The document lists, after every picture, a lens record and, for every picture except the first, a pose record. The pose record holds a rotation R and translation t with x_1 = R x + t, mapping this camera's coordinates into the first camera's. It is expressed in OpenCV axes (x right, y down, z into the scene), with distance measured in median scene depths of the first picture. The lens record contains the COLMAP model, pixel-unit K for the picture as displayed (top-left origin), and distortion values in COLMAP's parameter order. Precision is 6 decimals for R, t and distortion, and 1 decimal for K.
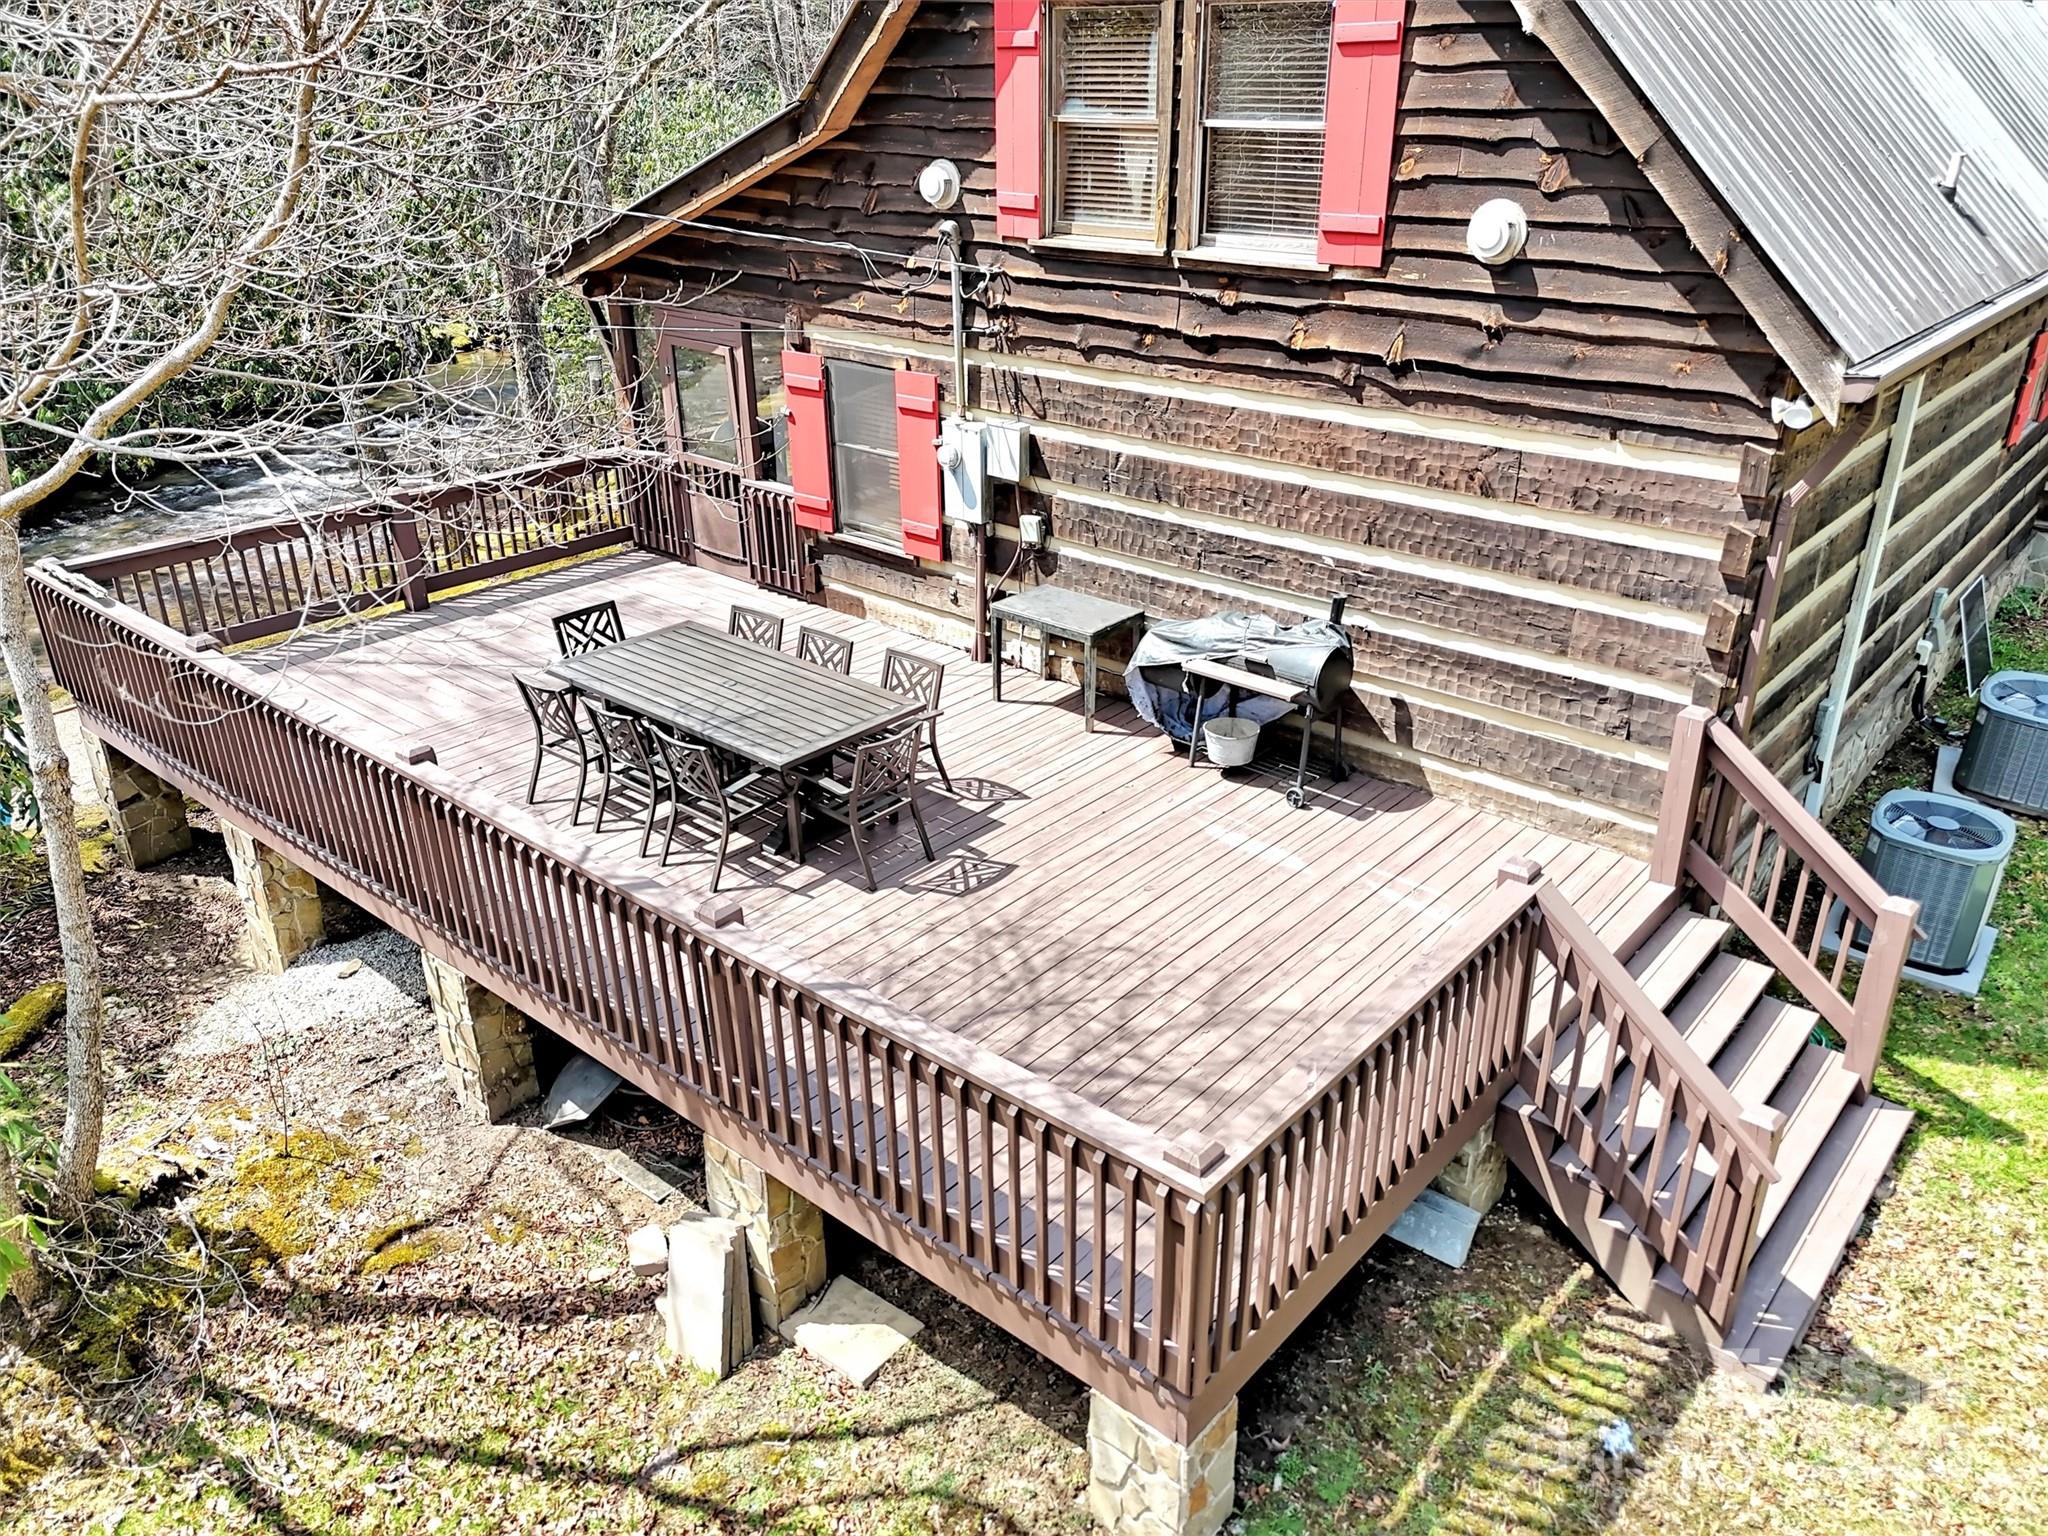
lens RADIAL K [[1511.2, 0, 1009.9], [0, 1511.2, 771.3], [0, 0, 1]] dist [0.034121, -0.018350]
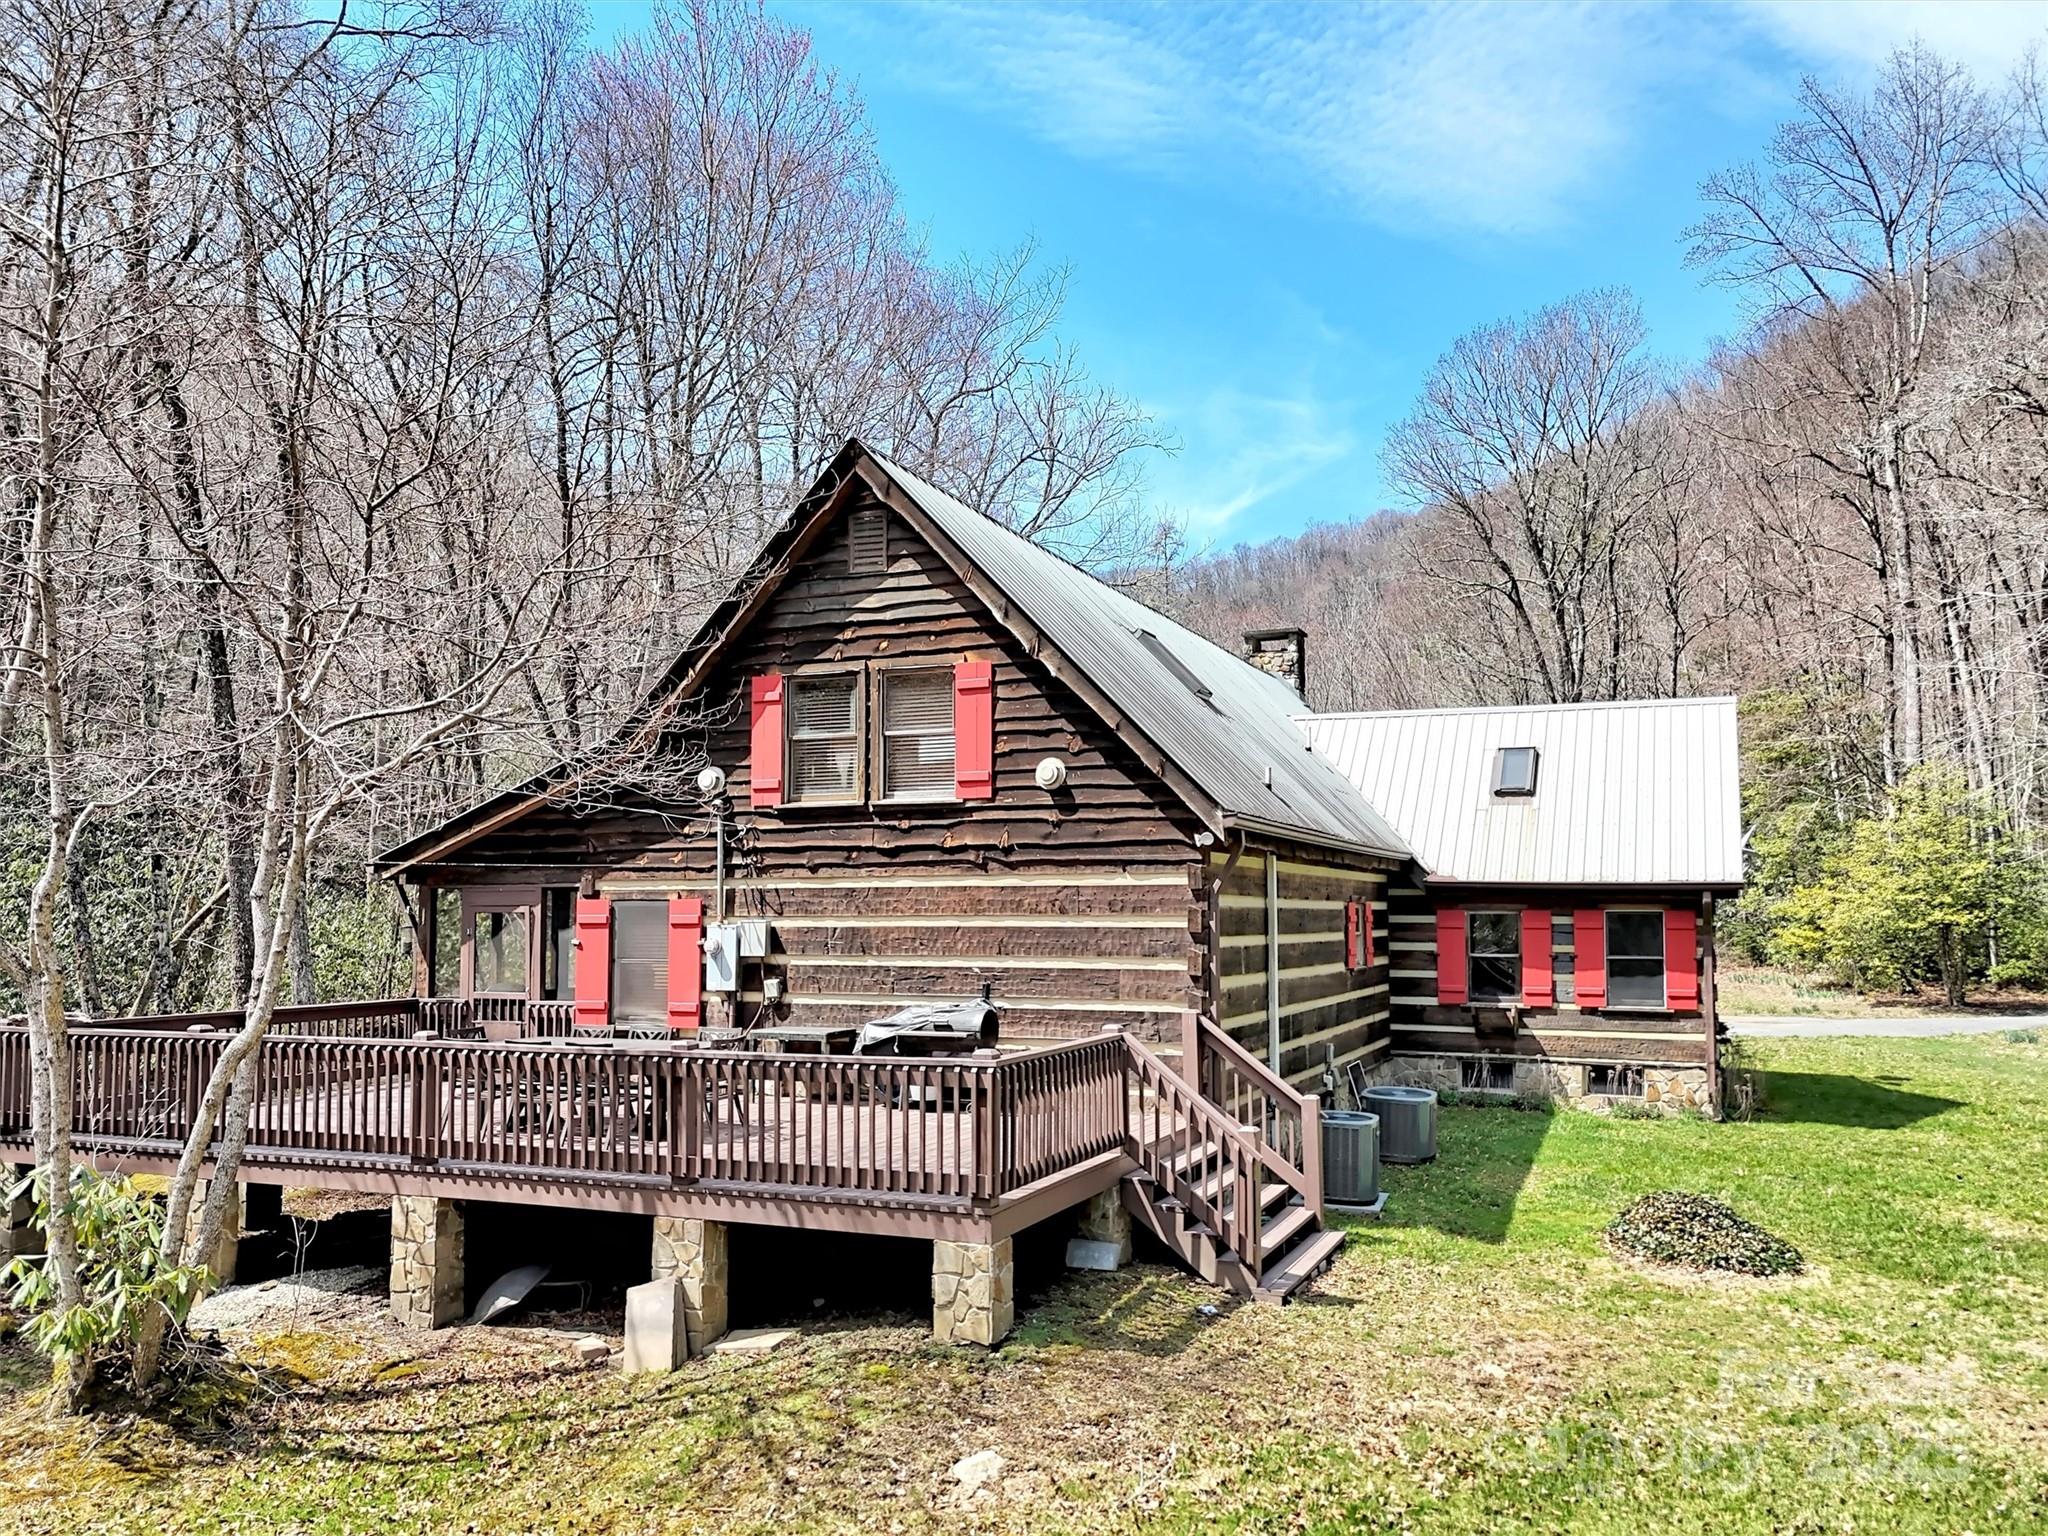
lens RADIAL K [[1511.2, 0, 1033.2], [0, 1511.2, 768.5], [0, 0, 1]] dist [0.034121, -0.018350]
pose [[0.951975, 0.034204, 0.304258, -0.236470], [0.122811, 0.867636, -0.481793, 0.469168], [-0.280464, 0.496021, 0.821768, -0.471339]]
